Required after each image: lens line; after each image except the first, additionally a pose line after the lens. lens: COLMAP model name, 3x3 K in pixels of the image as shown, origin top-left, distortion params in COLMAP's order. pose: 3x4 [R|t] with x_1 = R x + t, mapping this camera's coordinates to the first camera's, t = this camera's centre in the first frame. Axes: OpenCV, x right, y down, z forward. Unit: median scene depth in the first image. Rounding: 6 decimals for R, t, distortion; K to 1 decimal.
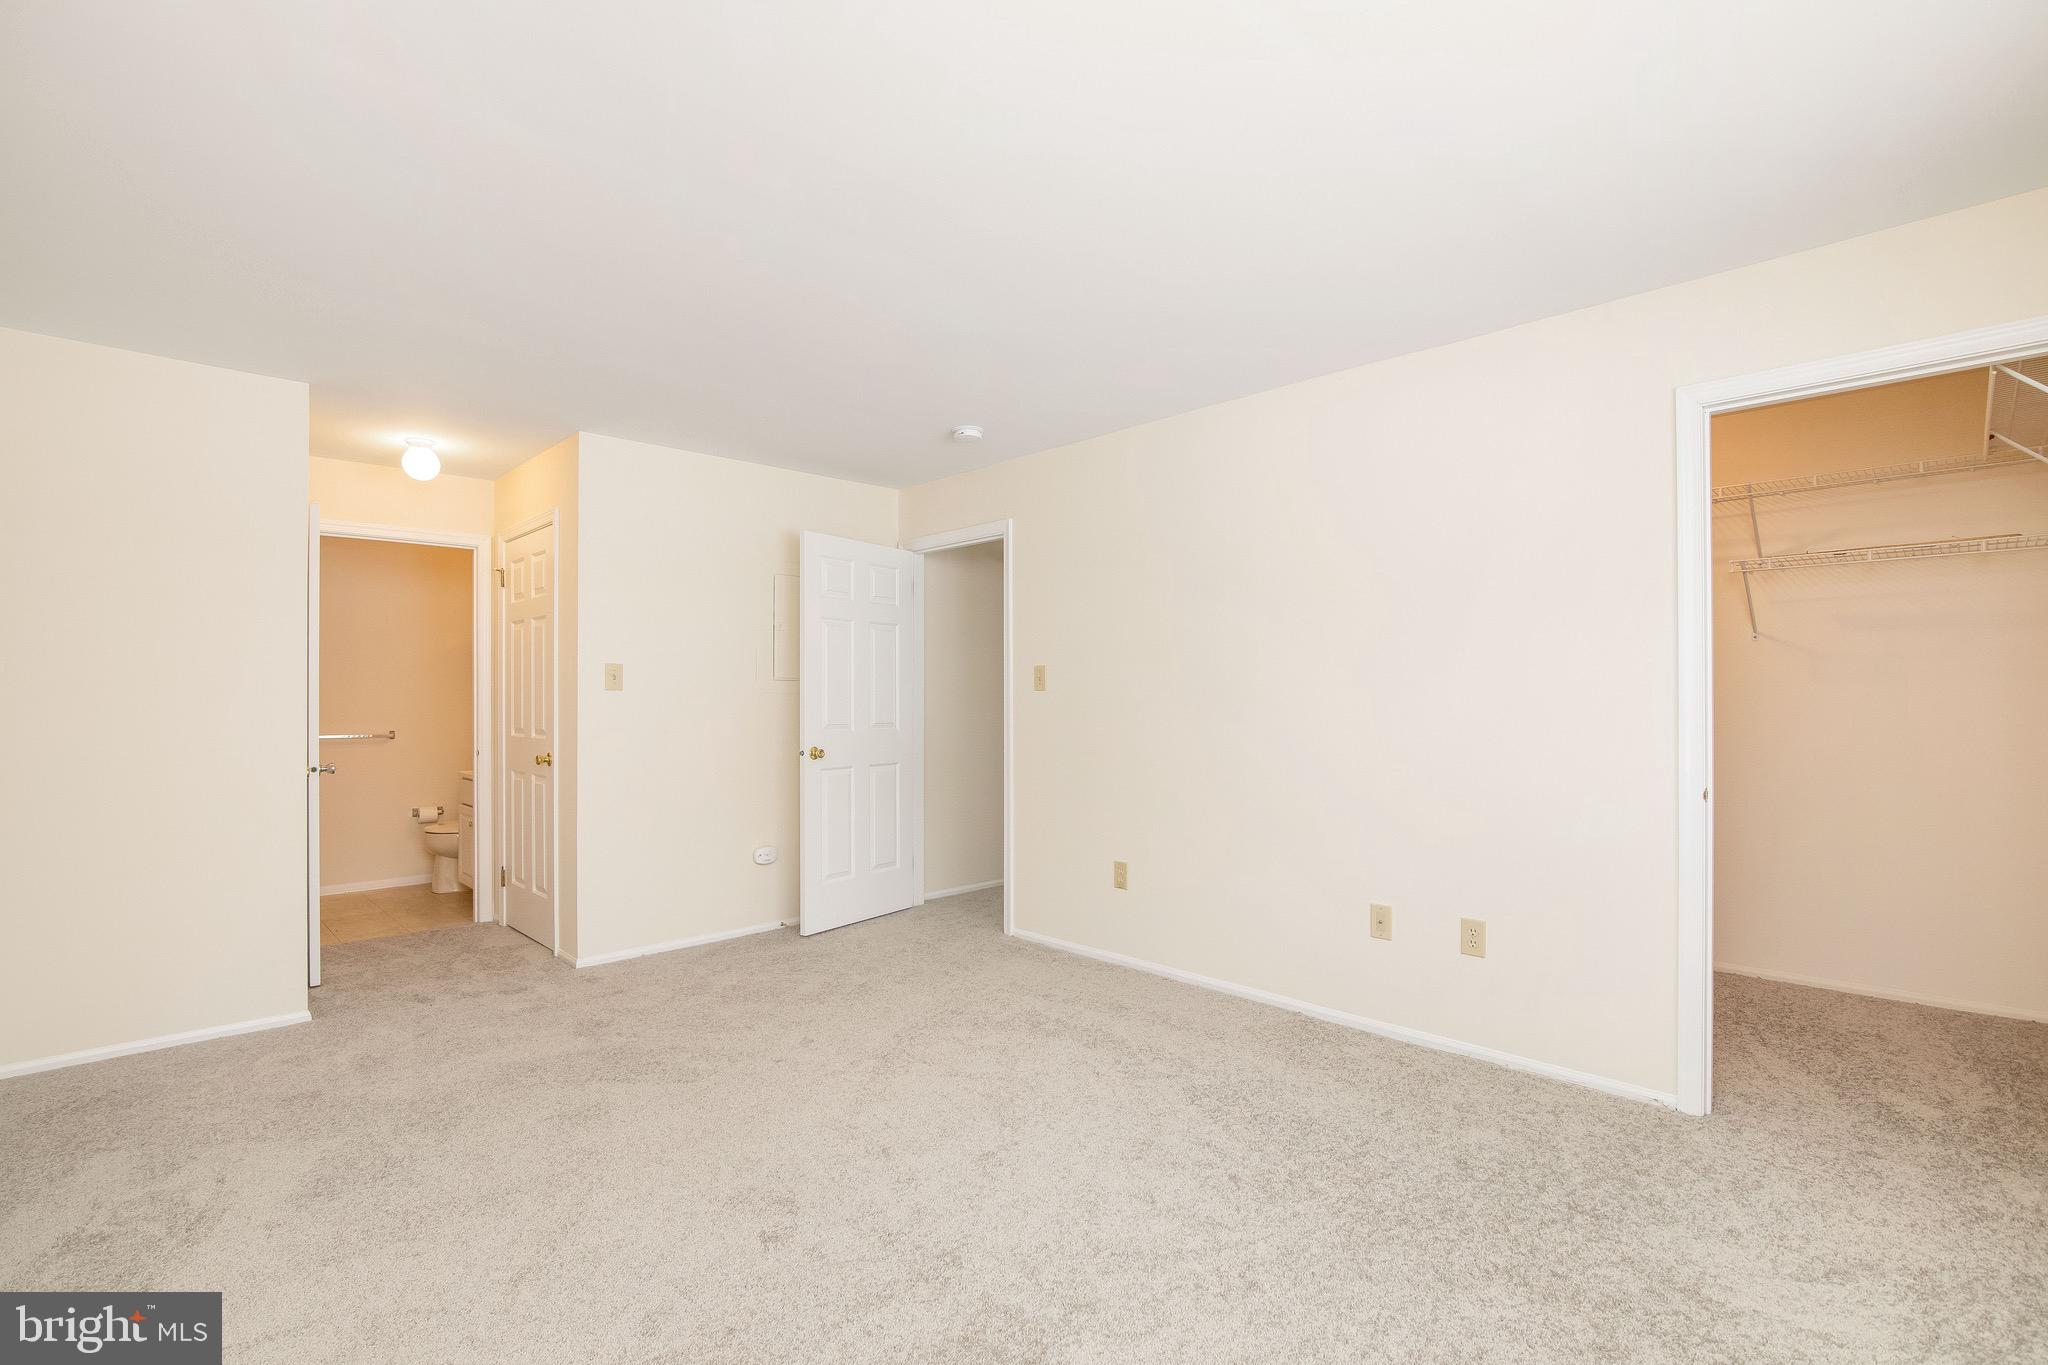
lens RADIAL K [[939.6, 0, 1017.5], [0, 939.6, 681.4], [0, 0, 1]] dist [-0.010672, 0.000057]
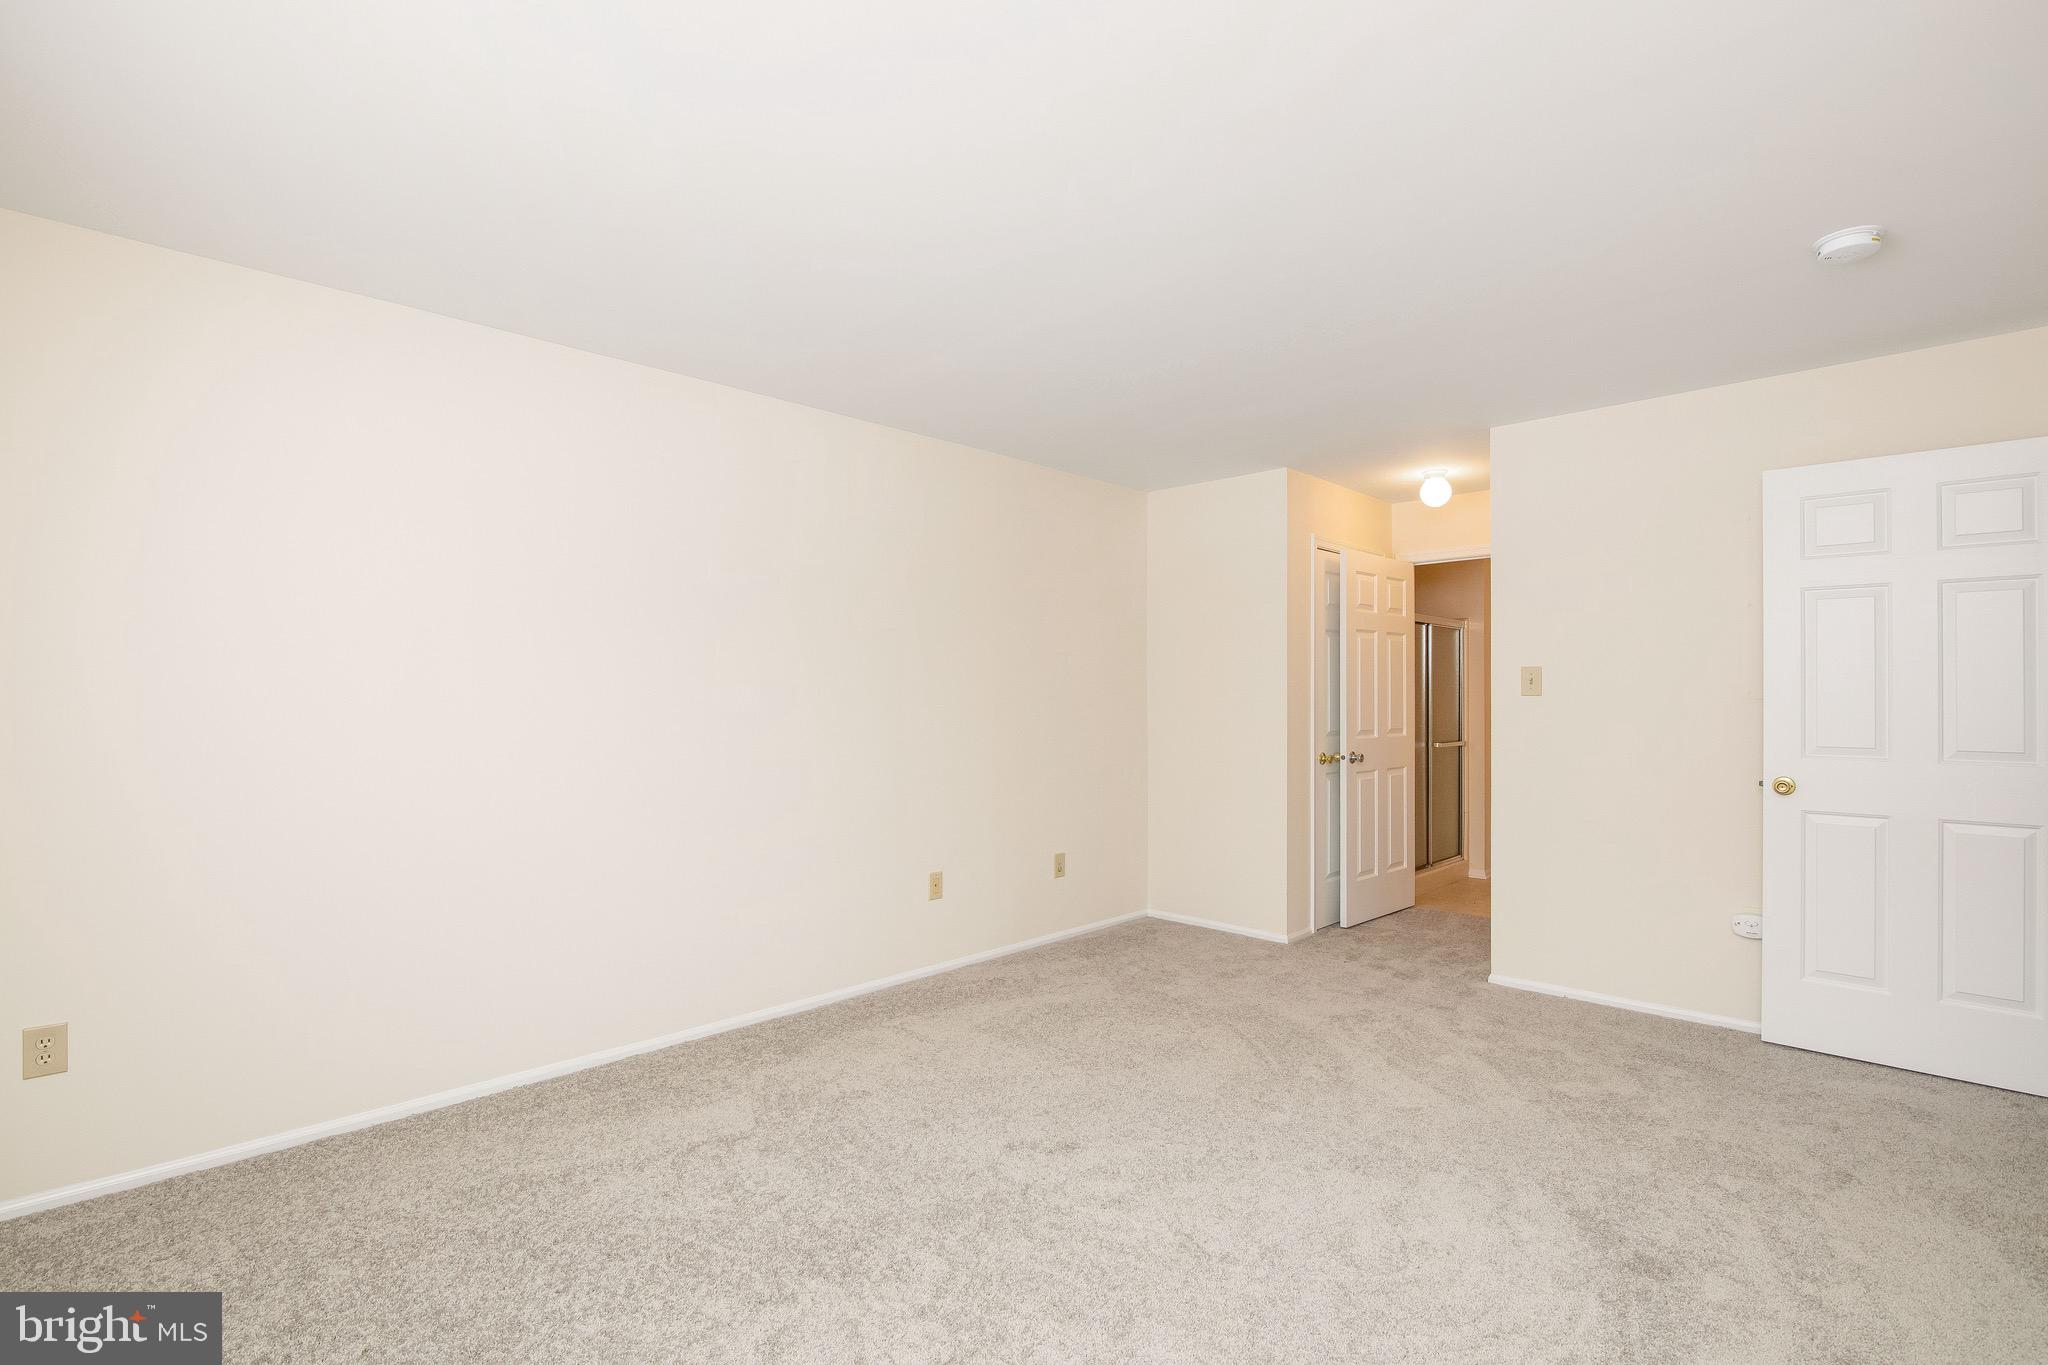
lens RADIAL K [[939.6, 0, 1017.5], [0, 939.6, 681.4], [0, 0, 1]] dist [-0.010672, 0.000057]
pose [[0.048040, -0.011557, -0.998779, 0.500767], [0.016549, 0.999805, -0.010773, -0.003368], [0.998708, -0.016012, 0.048222, 0.490799]]
